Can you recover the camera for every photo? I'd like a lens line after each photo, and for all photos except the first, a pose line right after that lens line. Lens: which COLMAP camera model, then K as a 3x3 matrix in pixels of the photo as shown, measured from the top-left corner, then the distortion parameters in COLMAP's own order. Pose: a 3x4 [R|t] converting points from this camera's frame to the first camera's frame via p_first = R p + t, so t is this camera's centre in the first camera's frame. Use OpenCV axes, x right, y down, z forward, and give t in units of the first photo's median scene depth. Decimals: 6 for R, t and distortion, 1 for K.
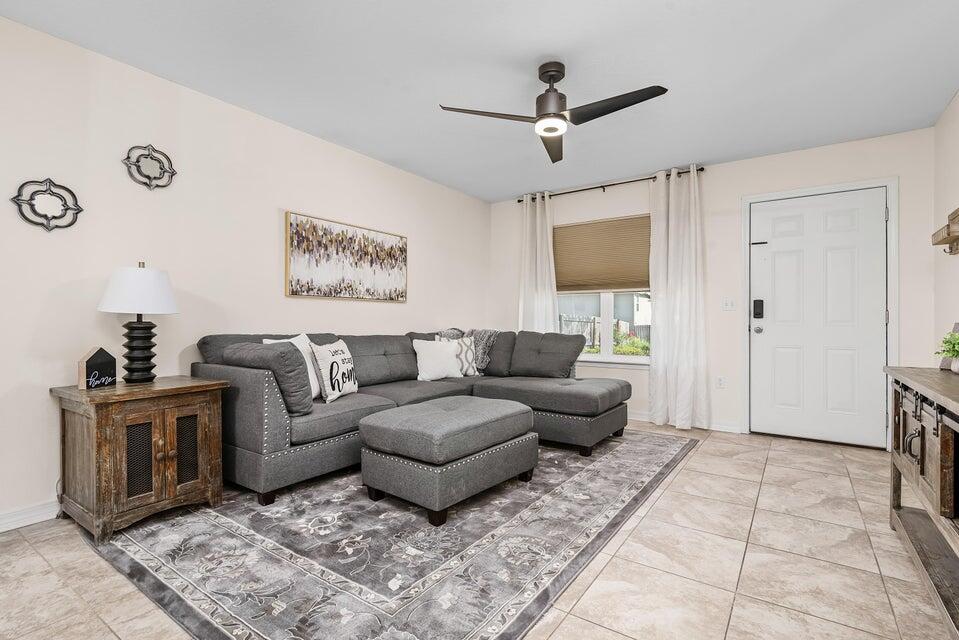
lens RADIAL K [[452.8, 0, 486.4], [0, 452.8, 317.7], [0, 0, 1]] dist [0.005234, -0.001132]
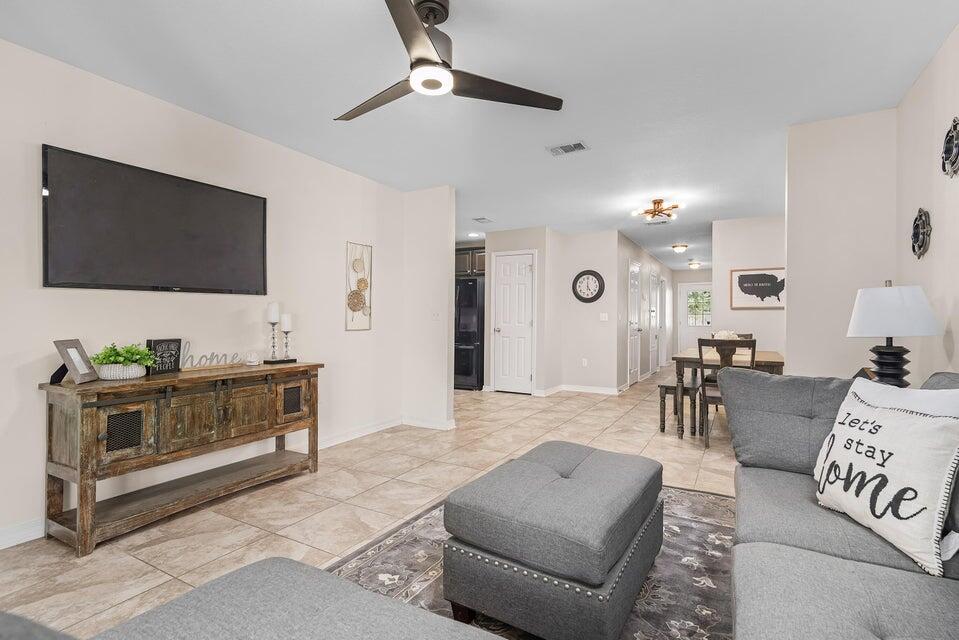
lens RADIAL K [[450.2, 0, 486.2], [0, 450.2, 320.2], [0, 0, 1]] dist [0.004079, 0.000257]
pose [[-0.995872, -0.007691, -0.090440, 0.121455], [-0.007250, 0.999960, -0.005214, -0.031840], [0.090476, -0.004537, -0.995888, 1.781202]]
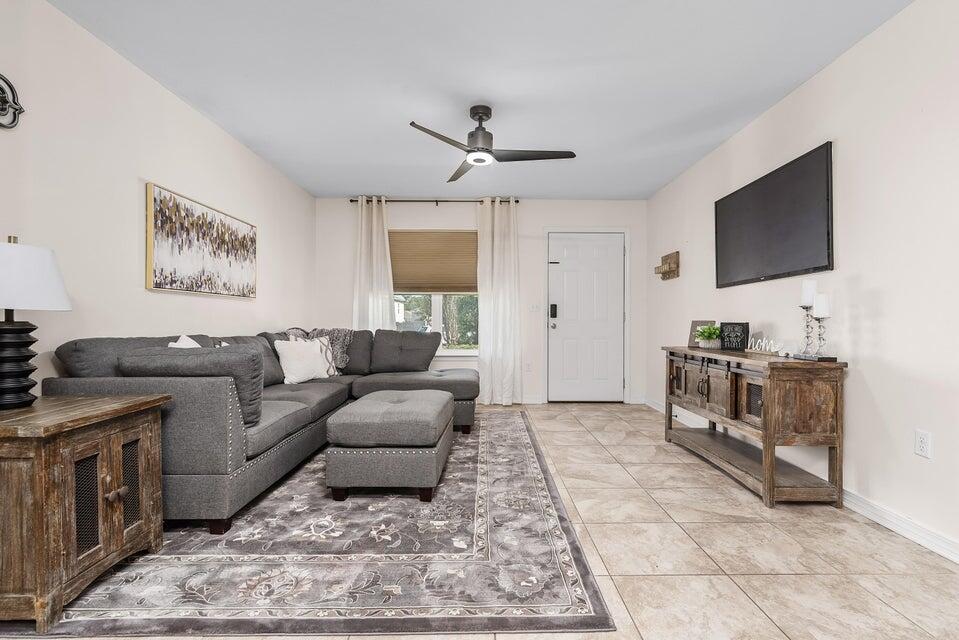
lens RADIAL K [[452.8, 0, 486.9], [0, 452.8, 319.5], [0, 0, 1]] dist [0.005234, -0.001132]
pose [[0.816618, -0.000575, 0.577179, -0.552745], [-0.003015, 0.999982, 0.005262, -0.000064], [-0.577171, -0.006037, 0.816601, 0.005730]]
